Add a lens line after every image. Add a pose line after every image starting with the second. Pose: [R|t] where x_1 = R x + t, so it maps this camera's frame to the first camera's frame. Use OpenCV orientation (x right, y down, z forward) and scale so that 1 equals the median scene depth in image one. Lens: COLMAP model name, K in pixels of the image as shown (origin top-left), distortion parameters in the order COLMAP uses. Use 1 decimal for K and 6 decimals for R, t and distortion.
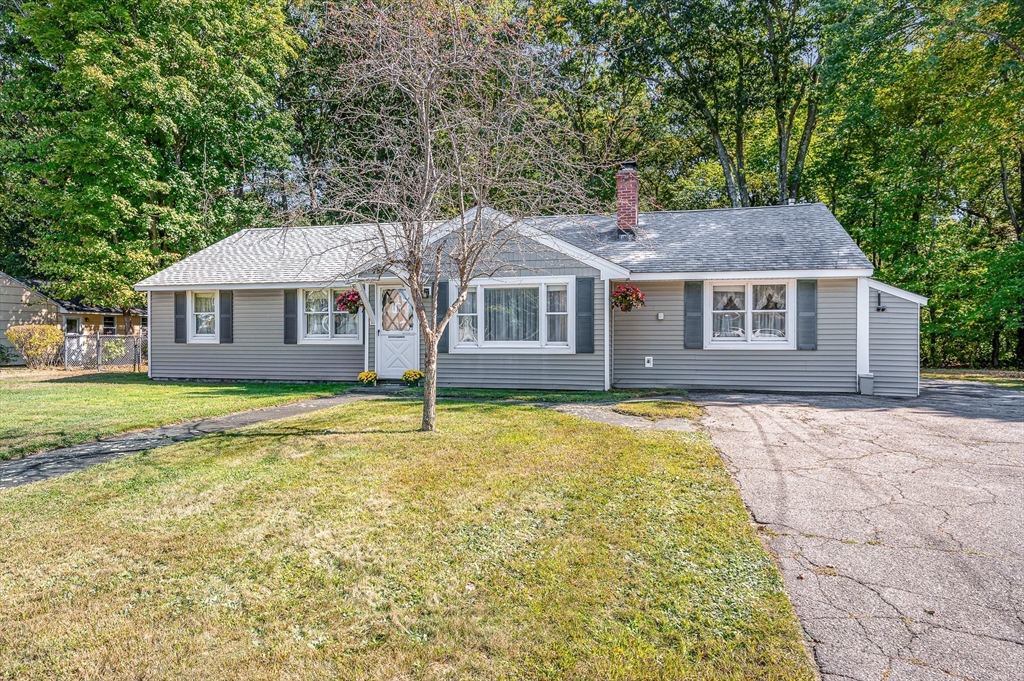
lens RADIAL K [[628.7, 0, 515.6], [0, 628.7, 337.2], [0, 0, 1]] dist [-0.001639, -0.000755]
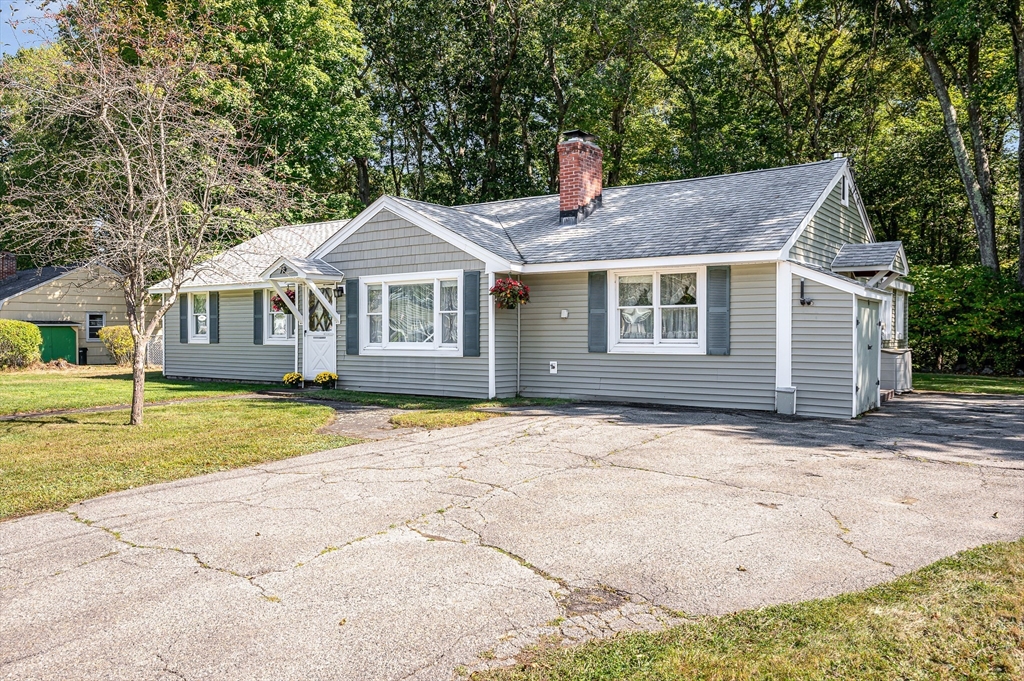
lens RADIAL K [[777.6, 0, 511.1], [0, 777.6, 338.3], [0, 0, 1]] dist [0.005596, 0.001790]
pose [[0.931866, 0.001531, -0.362800, 0.549428], [-0.000541, 0.999996, 0.002828, -0.003187], [0.362803, -0.002439, 0.931863, -0.004656]]
